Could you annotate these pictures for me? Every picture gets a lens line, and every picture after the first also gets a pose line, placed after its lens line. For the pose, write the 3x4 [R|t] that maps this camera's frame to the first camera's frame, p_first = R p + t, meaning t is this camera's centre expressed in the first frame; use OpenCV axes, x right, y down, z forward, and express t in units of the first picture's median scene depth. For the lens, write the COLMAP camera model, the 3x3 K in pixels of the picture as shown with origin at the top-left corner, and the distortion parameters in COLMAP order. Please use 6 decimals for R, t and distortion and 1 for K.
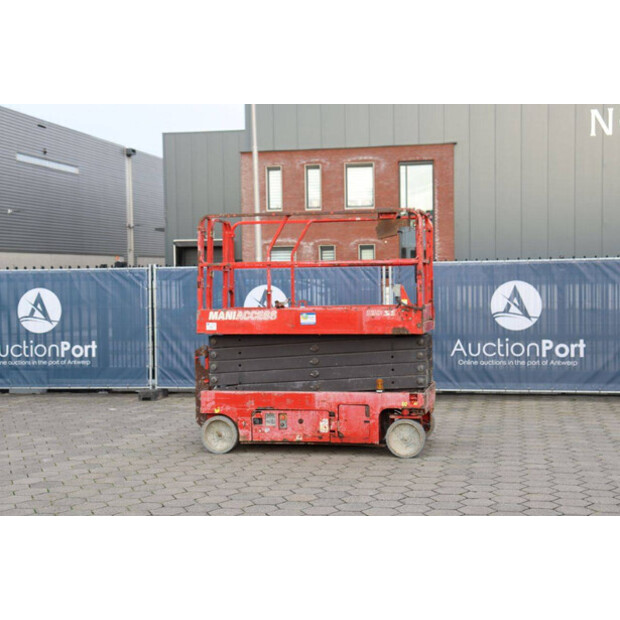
lens RADIAL K [[991.6, 0, 310.0], [0, 991.6, 310.0], [0, 0, 1]] dist [0.157809, 0.053214]
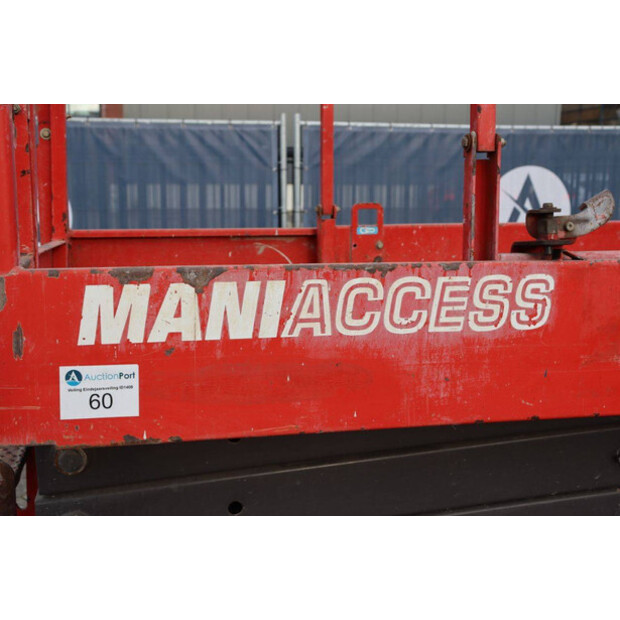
lens RADIAL K [[843.5, 0, 310.0], [0, 843.5, 310.0], [0, 0, 1]] dist [0.027563, 0.008055]
pose [[0.905404, -0.046845, 0.421959, -0.122991], [-0.003831, 0.992952, 0.118455, -0.008776], [-0.424534, -0.108866, 0.898843, 0.892011]]
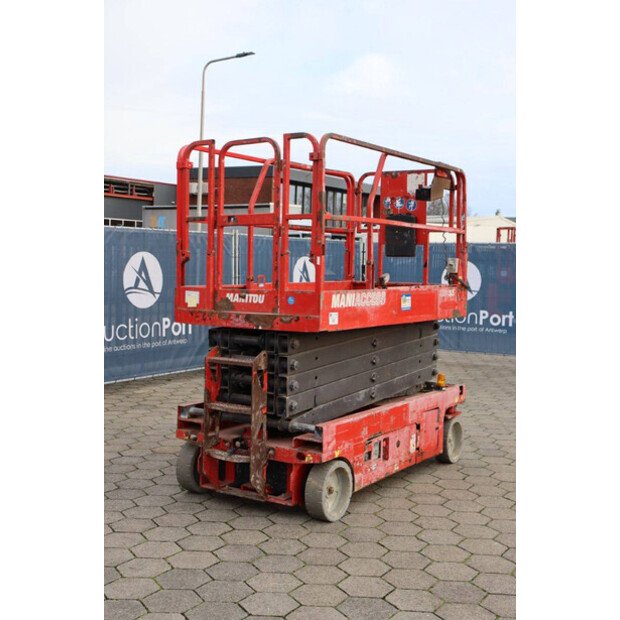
lens RADIAL K [[826.0, 0, 310.0], [0, 826.0, 310.0], [0, 0, 1]] dist [0.025988, 0.018113]
pose [[0.350278, -0.035238, 0.935983, -0.585879], [-0.000649, 0.999283, 0.037864, -0.008133], [-0.936646, -0.013870, 0.350004, 0.843121]]
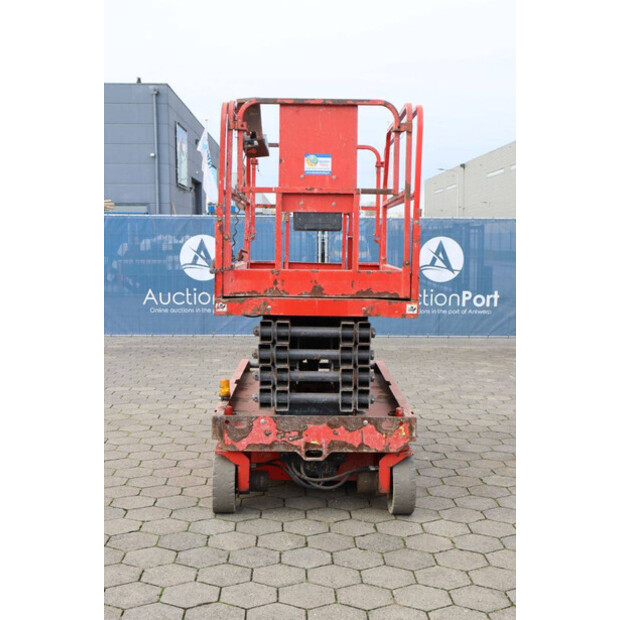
lens RADIAL K [[843.5, 0, 310.0], [0, 843.5, 310.0], [0, 0, 1]] dist [0.027563, 0.008055]
pose [[0.211767, 0.098498, -0.972344, 0.590929], [-0.038599, 0.994975, 0.092384, -0.026491], [0.976558, 0.017968, 0.214504, 0.913160]]
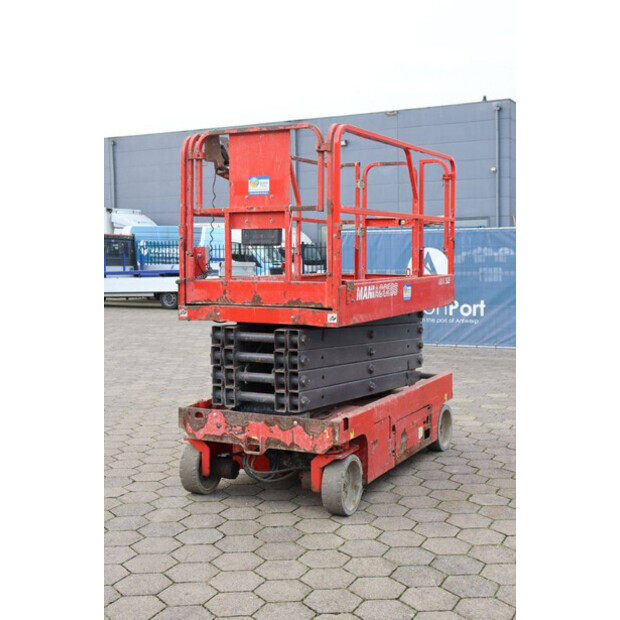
lens RADIAL K [[826.0, 0, 310.0], [0, 826.0, 310.0], [0, 0, 1]] dist [0.025988, 0.018113]
pose [[-0.255136, 0.084993, -0.963162, 0.615442], [-0.016747, 0.995591, 0.092291, -0.035441], [0.966760, 0.039677, -0.252588, 1.186073]]
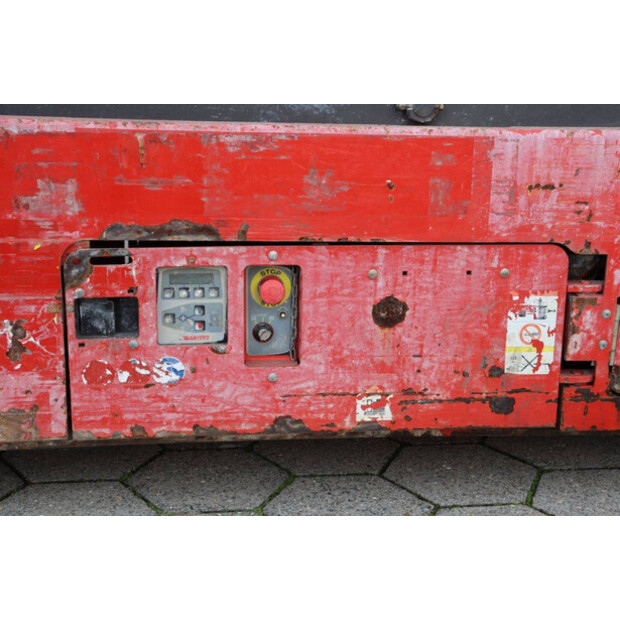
lens RADIAL K [[934.9, 0, 310.0], [0, 934.9, 310.0], [0, 0, 1]] dist [0.099225, -0.000566]
pose [[0.947249, -0.039251, 0.318086, -0.069034], [-0.028726, 0.978081, 0.206236, 0.079915], [-0.319209, -0.204494, 0.925358, 0.855739]]
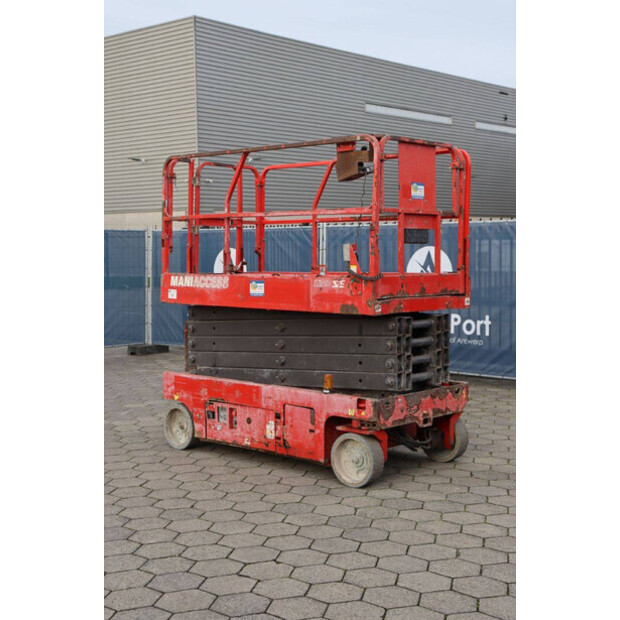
lens RADIAL K [[934.9, 0, 310.0], [0, 934.9, 310.0], [0, 0, 1]] dist [0.099225, -0.000566]
pose [[0.861825, 0.043054, -0.505375, 0.392301], [-0.022499, 0.998655, 0.046709, -0.009040], [0.506706, -0.028884, 0.861635, 0.395489]]
